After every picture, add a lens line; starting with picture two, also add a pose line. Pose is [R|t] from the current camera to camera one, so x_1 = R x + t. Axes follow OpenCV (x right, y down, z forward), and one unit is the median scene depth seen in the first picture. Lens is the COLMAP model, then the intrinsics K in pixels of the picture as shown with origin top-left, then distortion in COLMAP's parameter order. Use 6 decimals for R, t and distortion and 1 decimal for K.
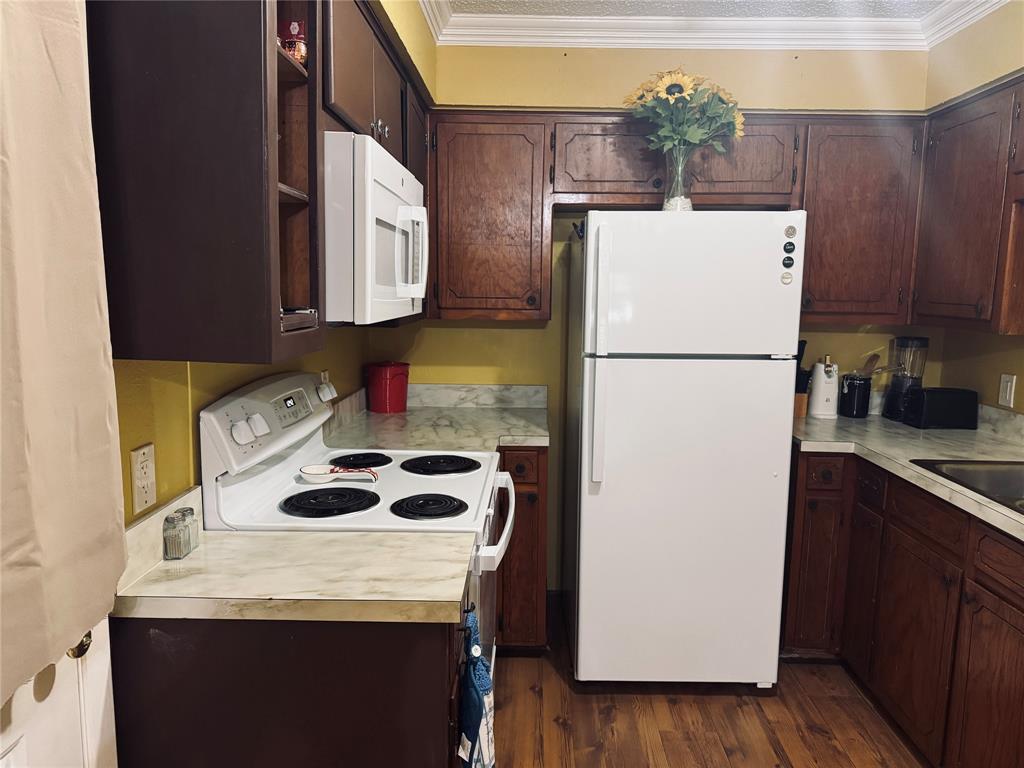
lens RADIAL K [[717.5, 0, 515.0], [0, 717.5, 386.4], [0, 0, 1]] dist [0.121671, -0.209319]
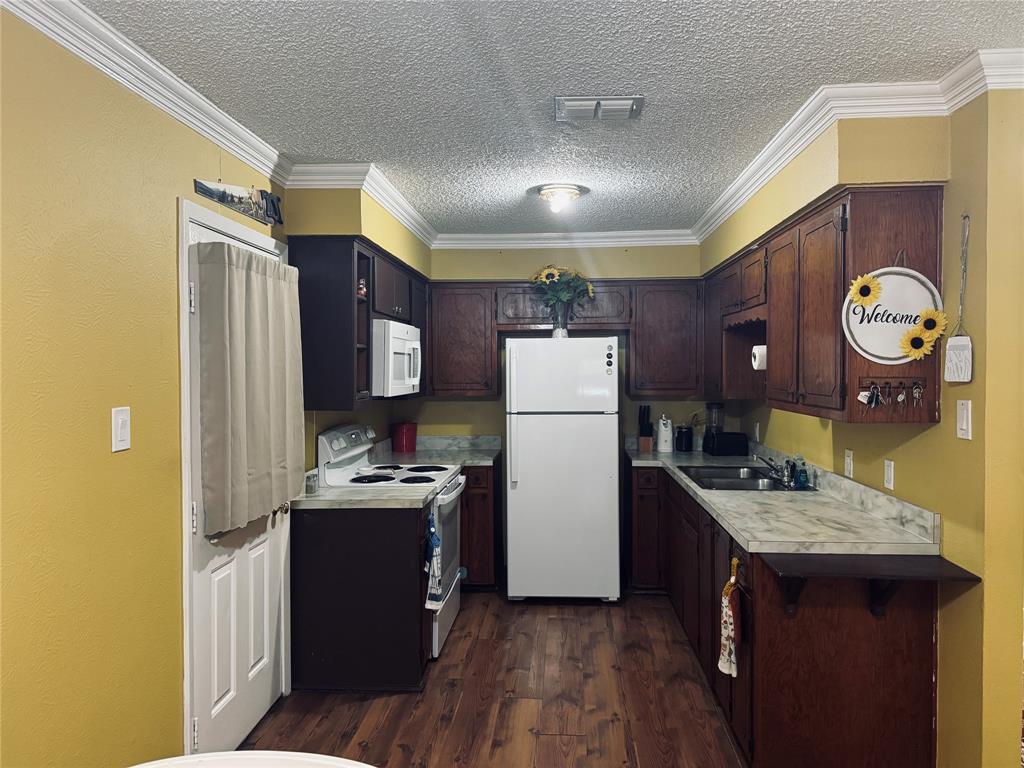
lens RADIAL K [[717.5, 0, 515.0], [0, 717.5, 386.4], [0, 0, 1]] dist [0.121671, -0.209319]
pose [[0.998917, -0.016979, -0.043324, 0.205779], [0.011985, 0.993519, -0.113028, 0.101028], [0.044963, 0.112387, 0.992647, -0.884410]]
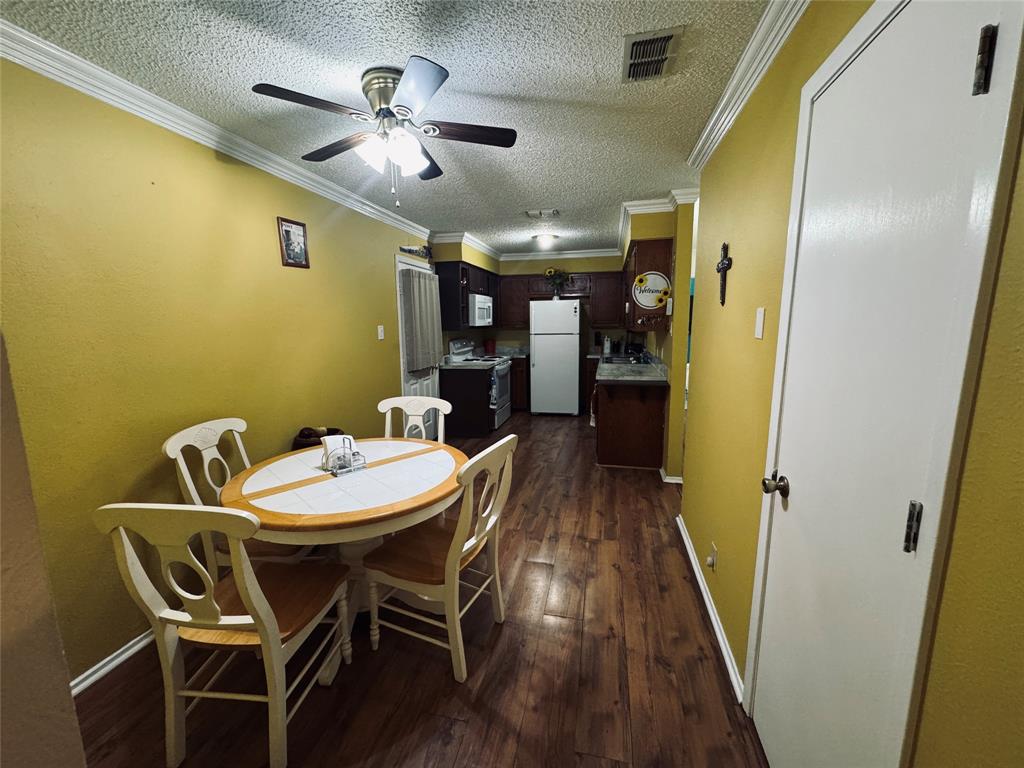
lens RADIAL K [[411.2, 0, 510.0], [0, 411.2, 382.4], [0, 0, 1]] dist [-0.002096, -0.000167]
pose [[0.978011, 0.004782, -0.208497, 0.502922], [-0.002164, 0.999916, 0.012784, 0.217247], [0.208541, -0.012052, 0.977939, -1.462616]]
